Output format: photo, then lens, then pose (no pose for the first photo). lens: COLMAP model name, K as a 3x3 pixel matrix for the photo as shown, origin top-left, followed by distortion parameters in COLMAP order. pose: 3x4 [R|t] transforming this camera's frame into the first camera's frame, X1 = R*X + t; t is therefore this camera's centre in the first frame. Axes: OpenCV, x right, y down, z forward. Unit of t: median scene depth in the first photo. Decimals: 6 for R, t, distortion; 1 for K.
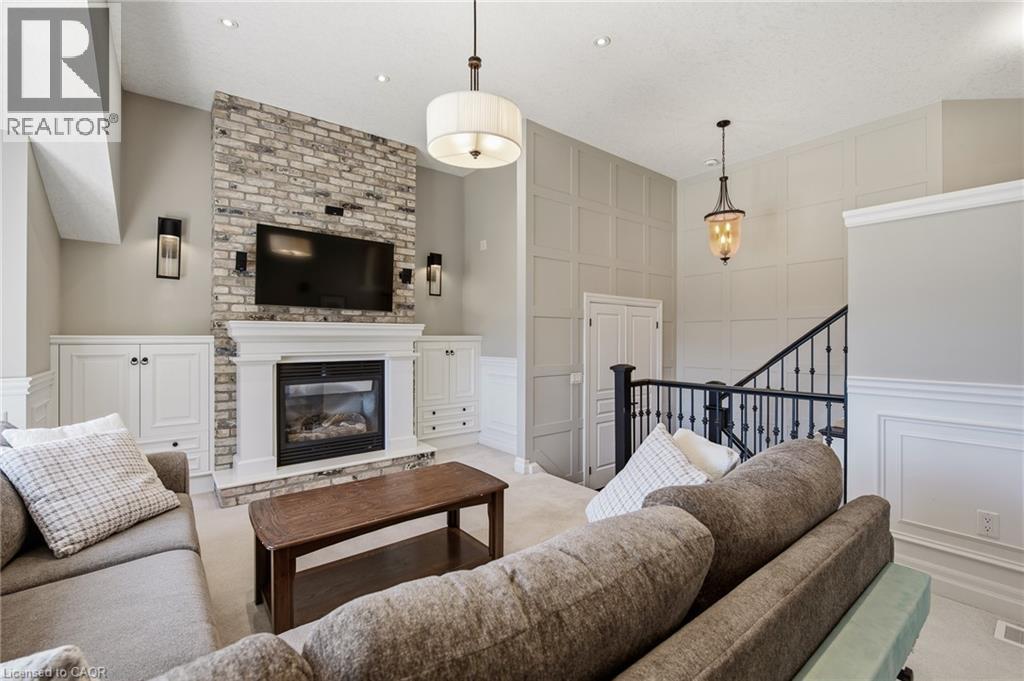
lens RADIAL K [[431.5, 0, 516.9], [0, 431.5, 334.3], [0, 0, 1]] dist [-0.000258, -0.000004]
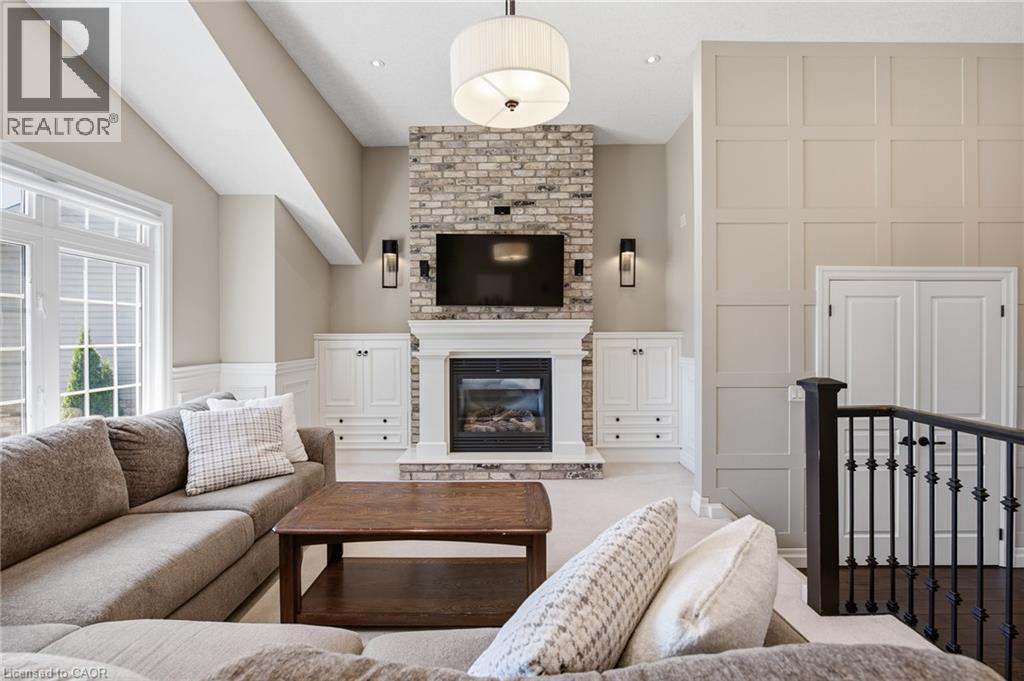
lens RADIAL K [[431.5, 0, 516.9], [0, 431.5, 334.3], [0, 0, 1]] dist [-0.000258, -0.000004]
pose [[0.786712, -0.003073, -0.617313, 0.231797], [0.007719, 0.999958, 0.004860, 0.002023], [0.617272, -0.008588, 0.786703, 0.214586]]
